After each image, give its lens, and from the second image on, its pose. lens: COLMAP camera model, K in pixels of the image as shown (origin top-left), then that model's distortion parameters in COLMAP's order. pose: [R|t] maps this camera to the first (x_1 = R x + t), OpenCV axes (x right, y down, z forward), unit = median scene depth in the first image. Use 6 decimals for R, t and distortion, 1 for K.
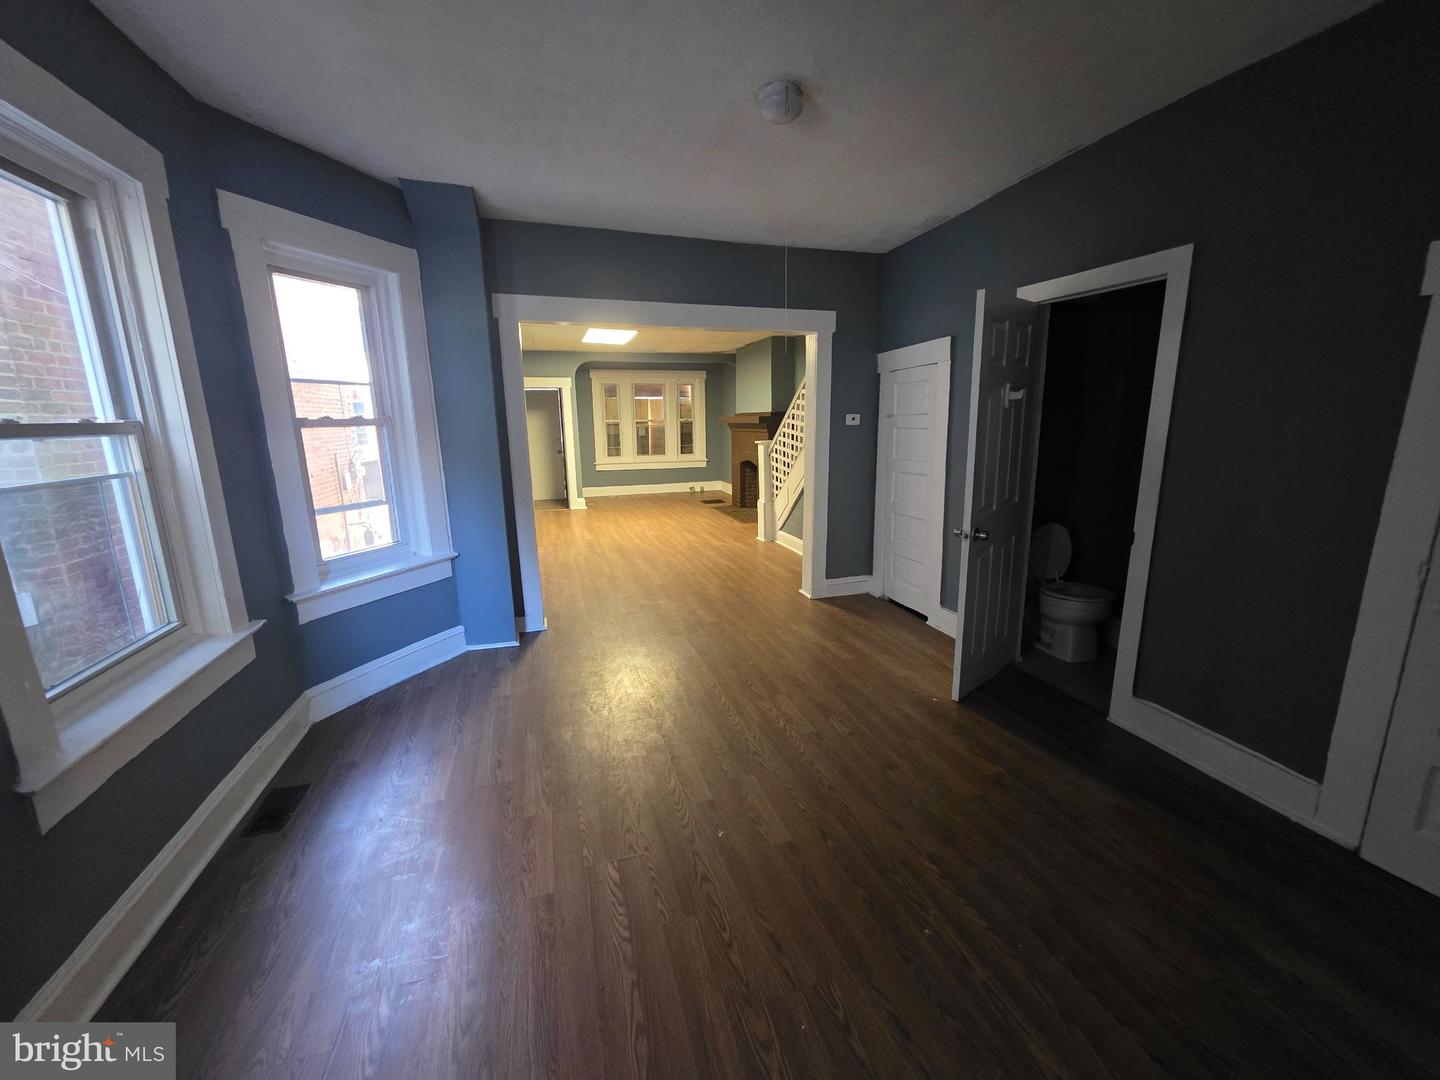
lens RADIAL K [[576.9, 0, 712.9], [0, 576.9, 542.6], [0, 0, 1]] dist [0.002367, -0.000183]
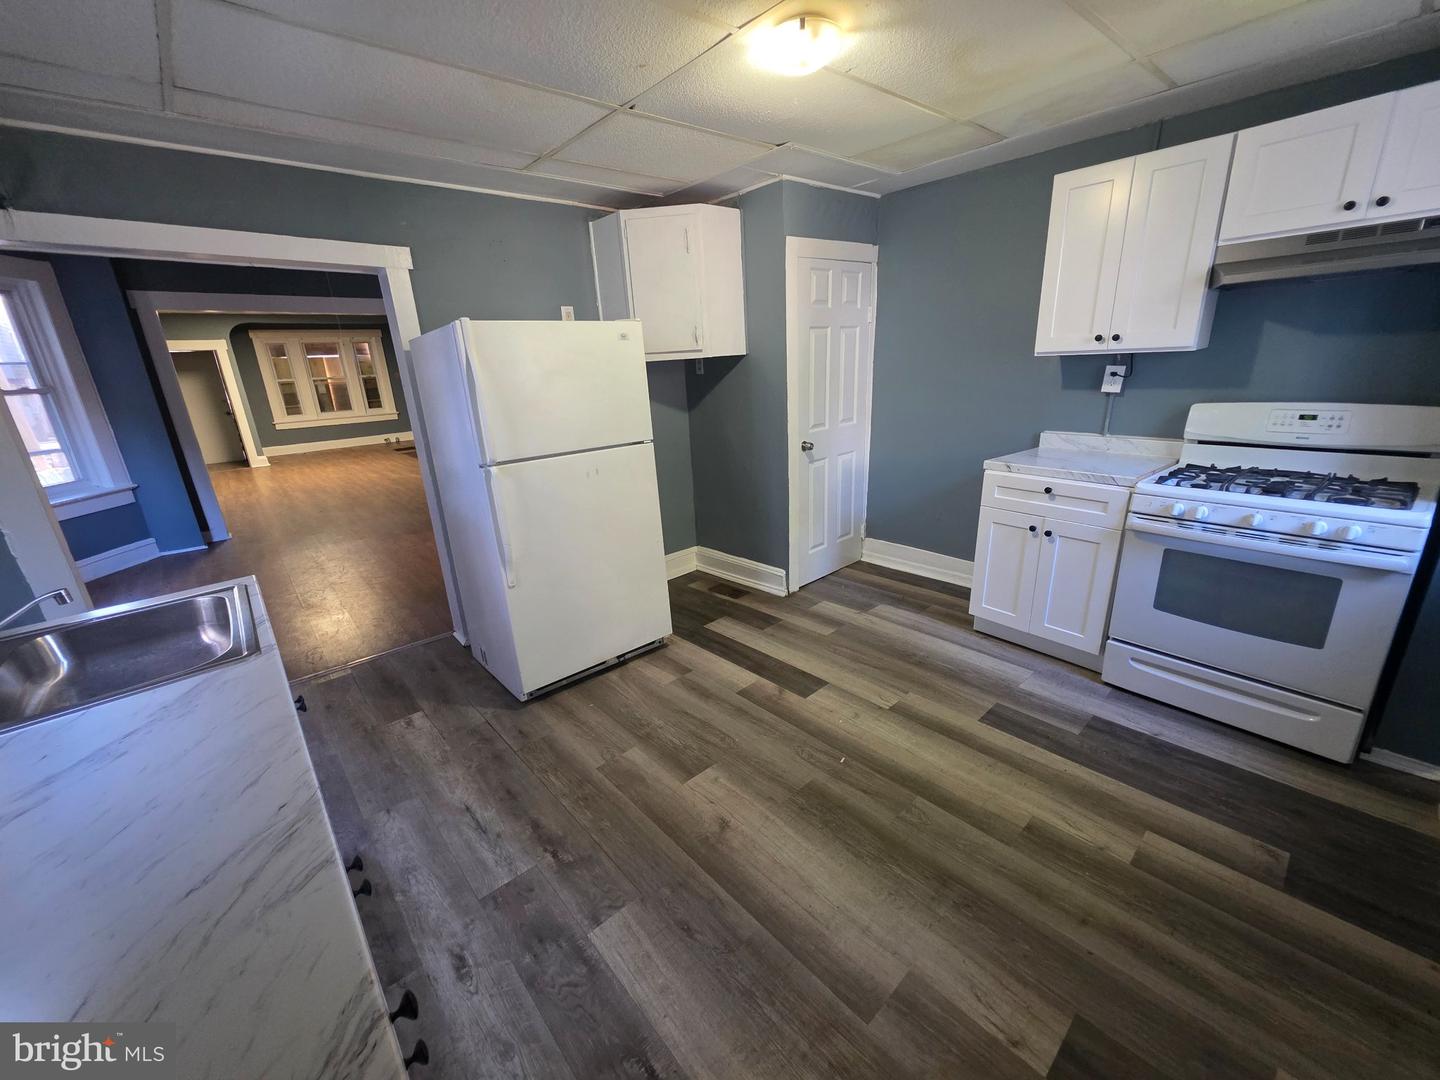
lens RADIAL K [[576.9, 0, 719.6], [0, 576.9, 538.8], [0, 0, 1]] dist [0.002367, -0.000183]
pose [[0.908764, -0.154425, 0.387687, 0.090800], [0.123039, 0.986865, 0.104680, 0.058719], [-0.398760, -0.047429, 0.915828, -0.280545]]
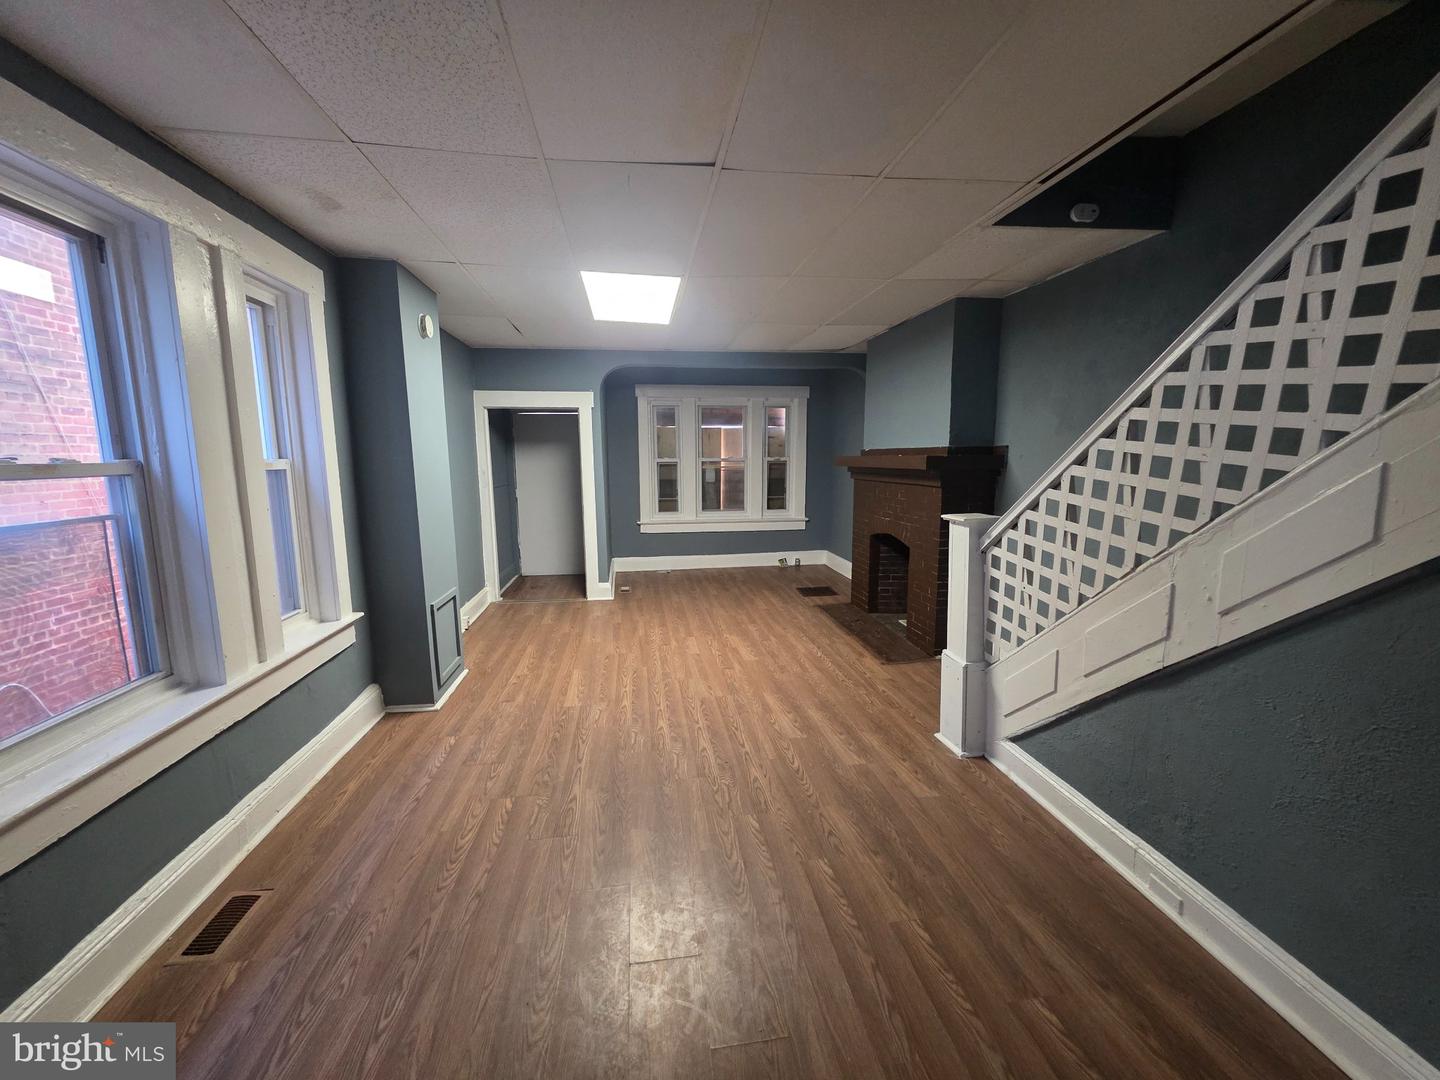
lens RADIAL K [[576.9, 0, 712.7], [0, 576.9, 537.2], [0, 0, 1]] dist [0.002367, -0.000183]
pose [[0.988497, 0.026517, -0.148901, -0.019294], [-0.036820, 0.997083, -0.066863, -0.080864], [0.146693, 0.071577, 0.986589, 0.362713]]
